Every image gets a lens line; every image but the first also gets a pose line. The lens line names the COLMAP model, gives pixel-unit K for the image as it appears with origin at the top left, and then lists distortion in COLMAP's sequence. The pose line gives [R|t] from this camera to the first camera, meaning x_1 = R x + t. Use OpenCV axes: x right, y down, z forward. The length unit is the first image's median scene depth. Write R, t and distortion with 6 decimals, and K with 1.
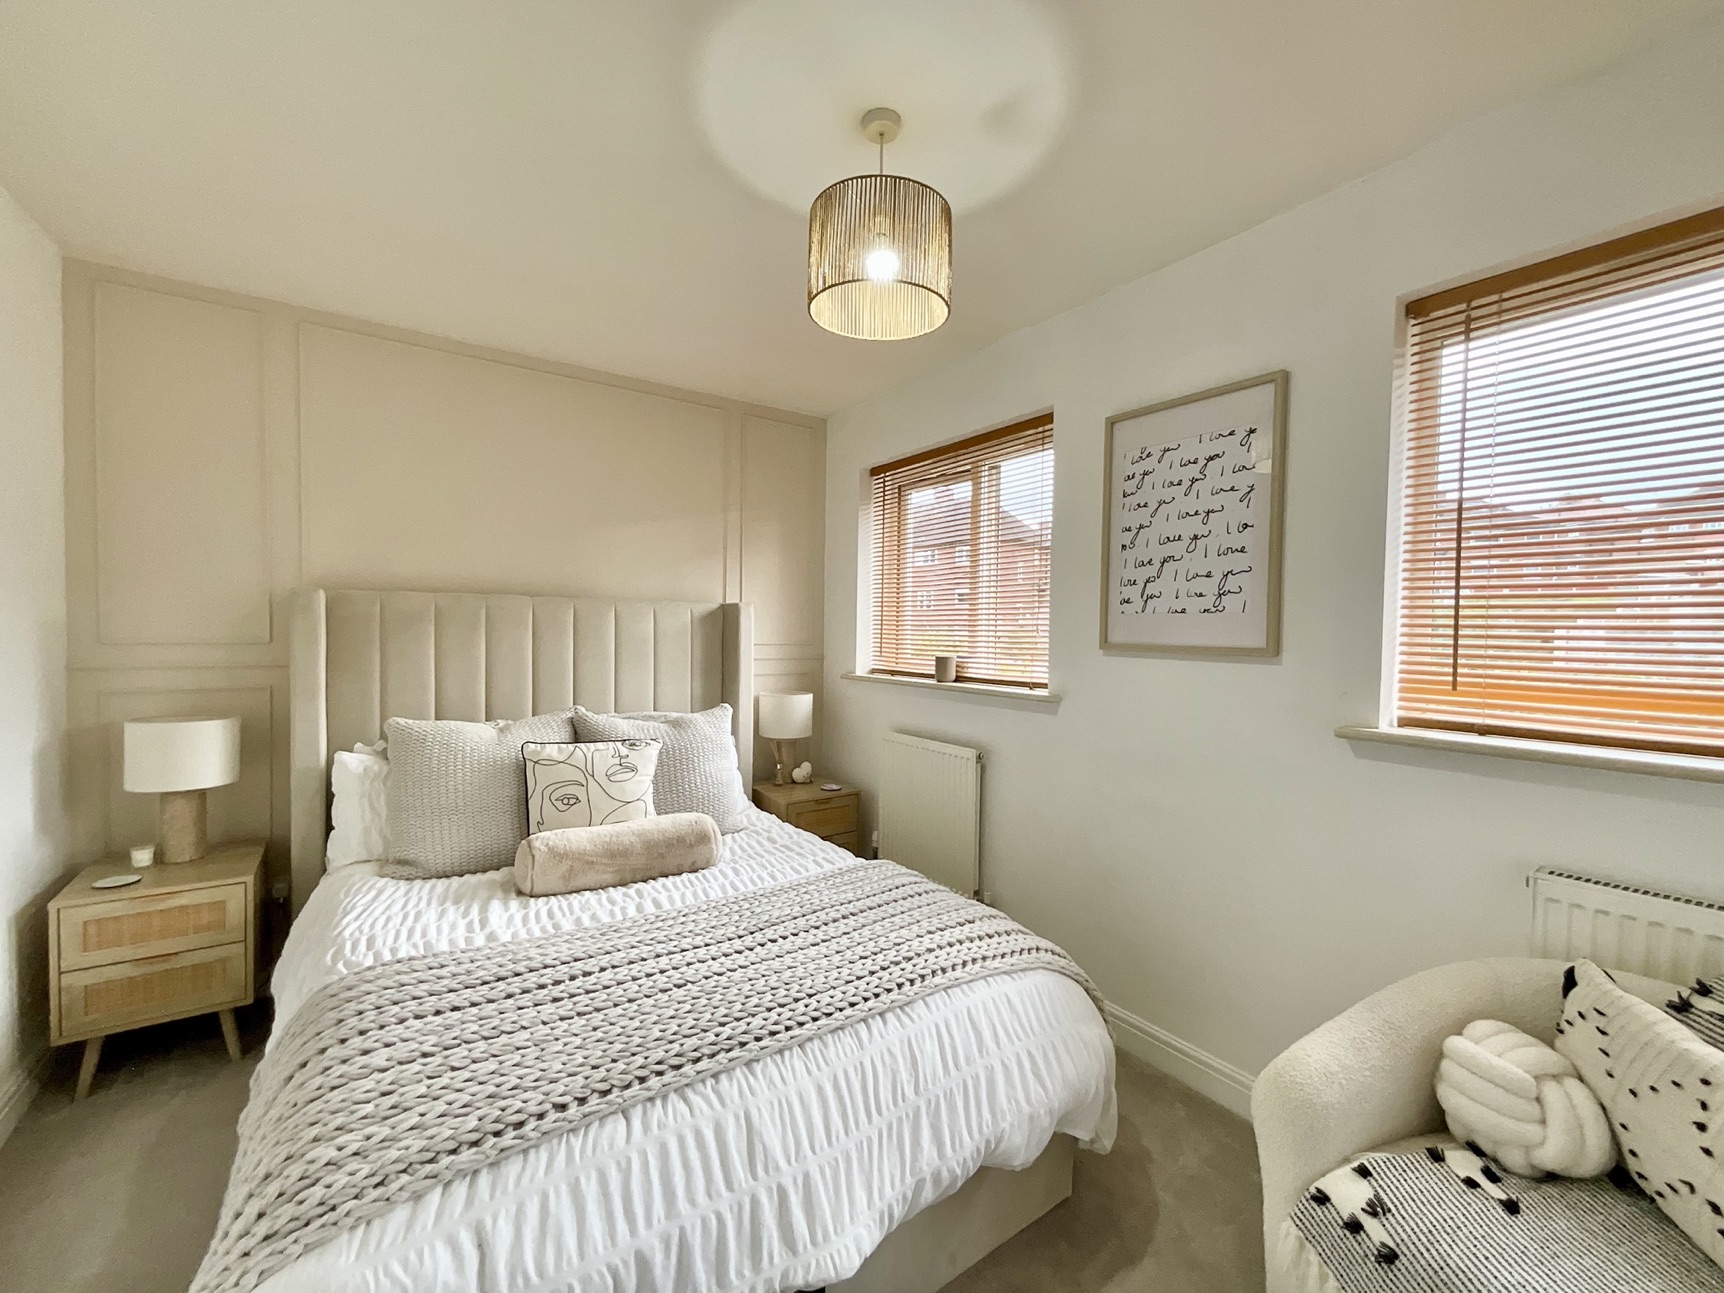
lens RADIAL K [[702.1, 0, 855.8], [0, 702.1, 644.4], [0, 0, 1]] dist [0.000446, -0.001029]
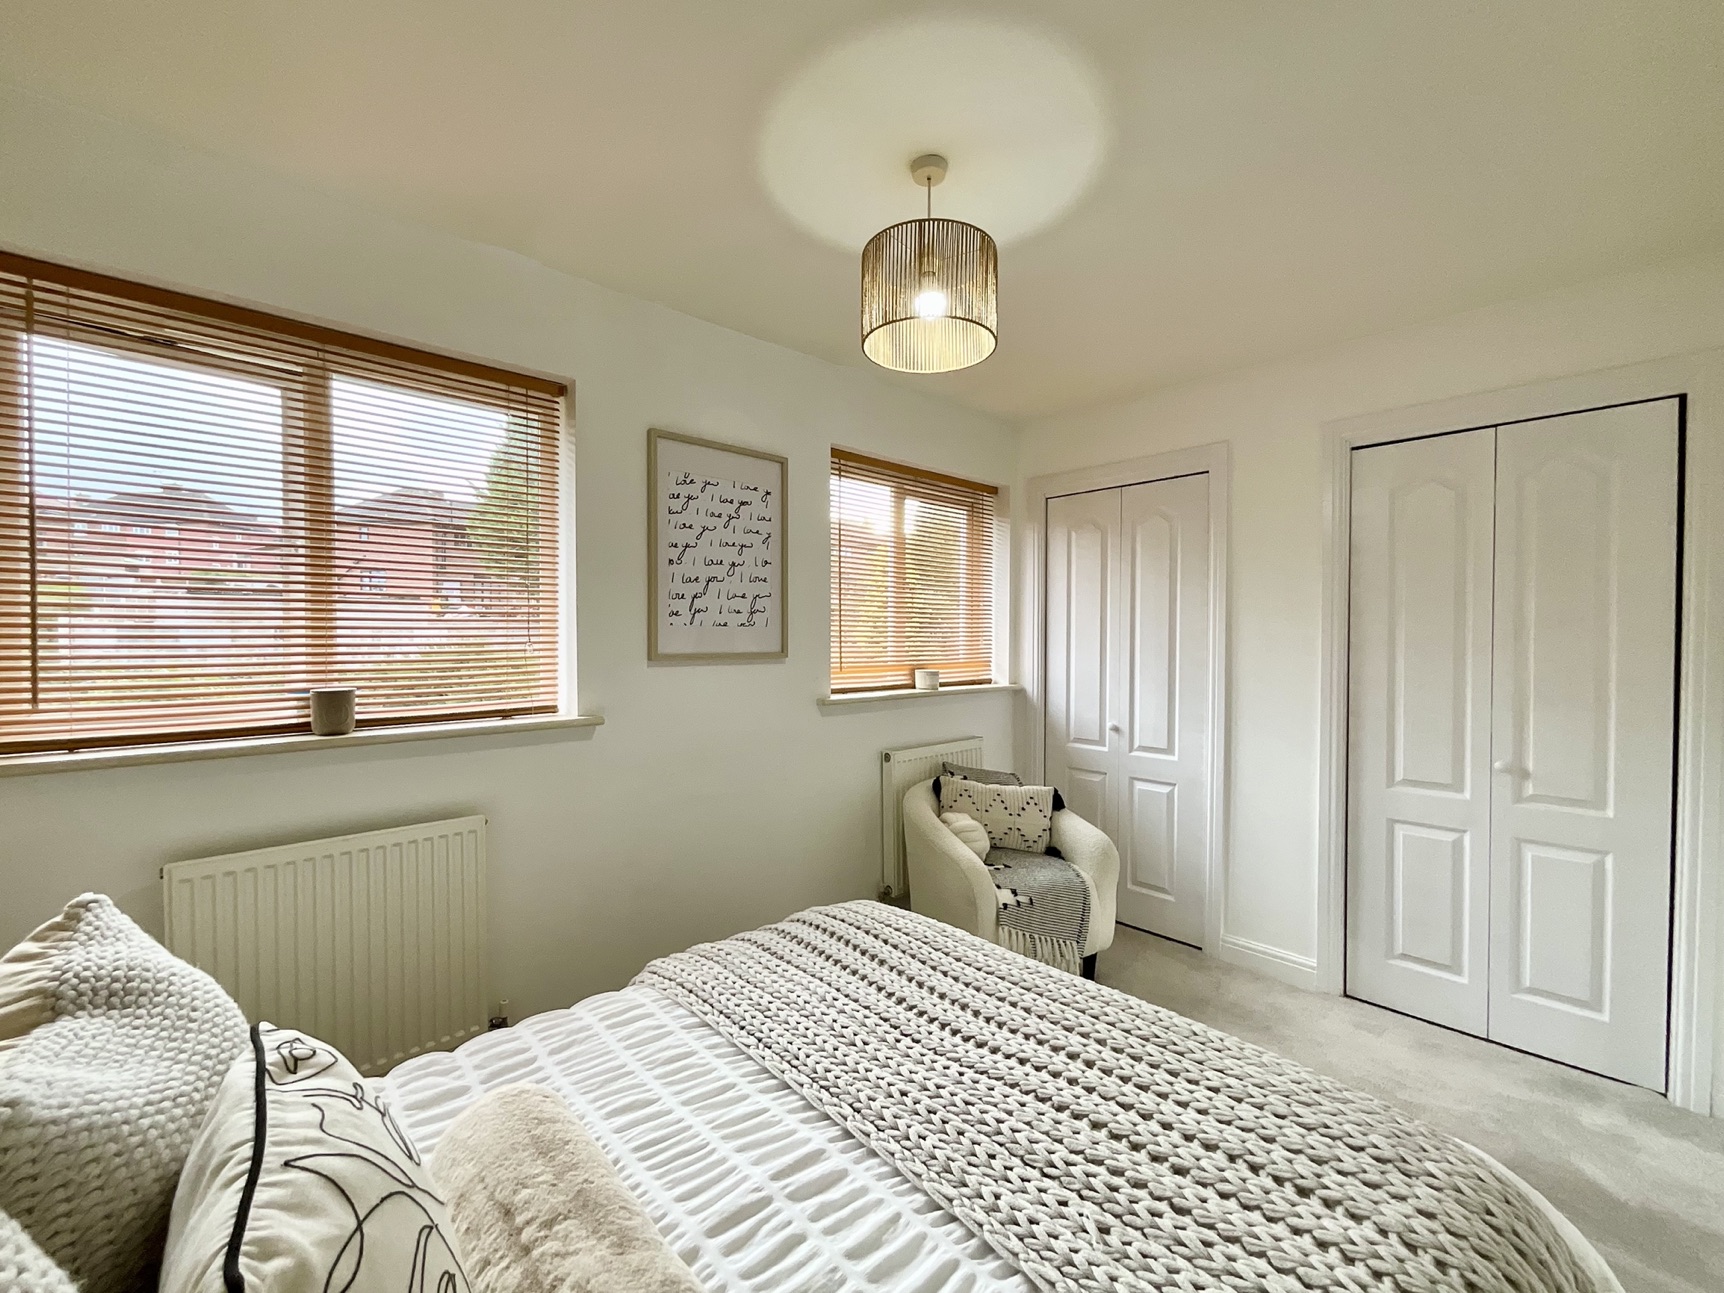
lens RADIAL K [[702.1, 0, 864.3], [0, 702.1, 649.5], [0, 0, 1]] dist [0.000446, -0.001029]
pose [[-0.142994, -0.034158, 0.989134, -0.718196], [0.018939, 0.999127, 0.037241, -0.043010], [-0.989542, 0.024059, -0.142222, 0.897343]]
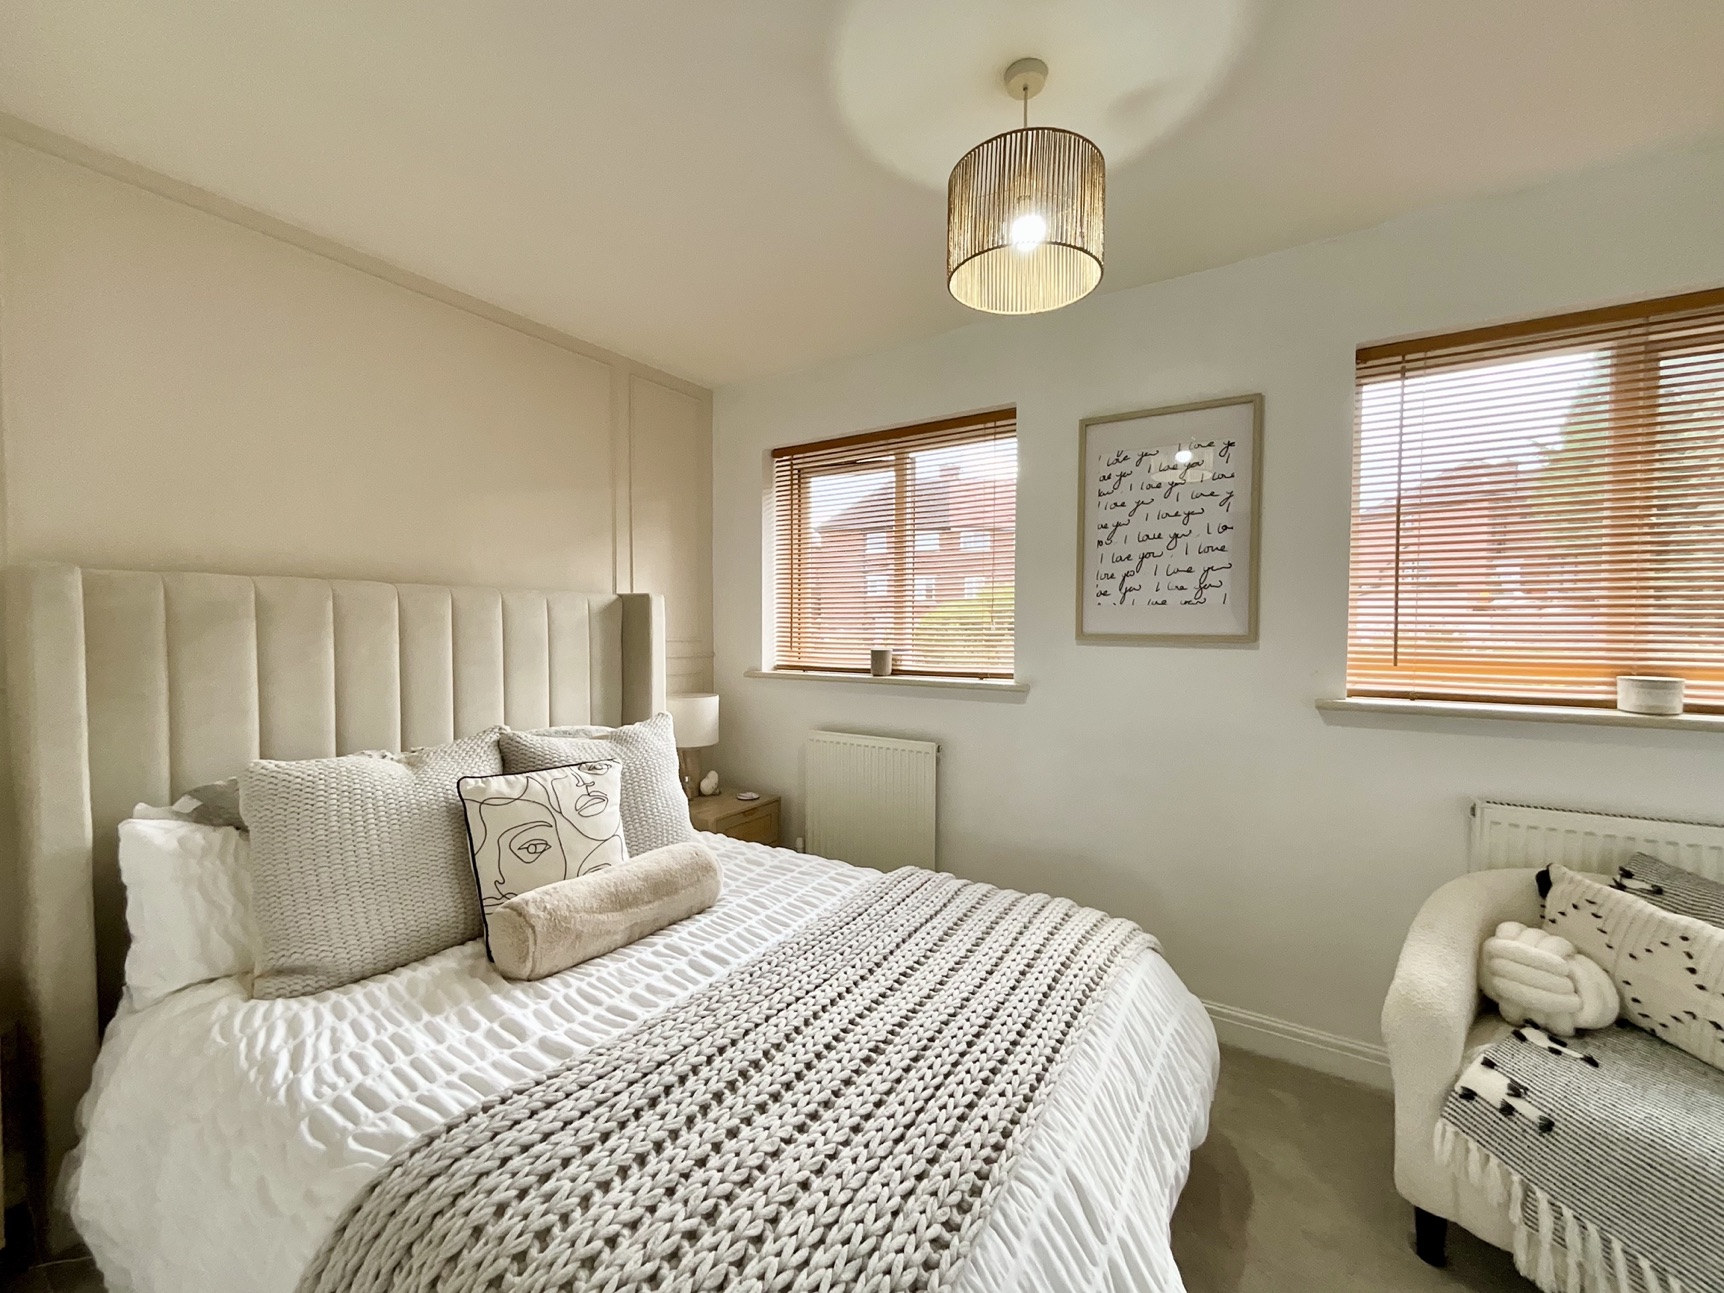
lens RADIAL K [[702.1, 0, 857.1], [0, 702.1, 647.3], [0, 0, 1]] dist [0.000446, -0.001029]
pose [[0.922796, -0.022838, 0.384612, -0.386208], [0.017691, 0.999700, 0.016914, -0.004676], [-0.384883, -0.008804, 0.922923, 0.160542]]
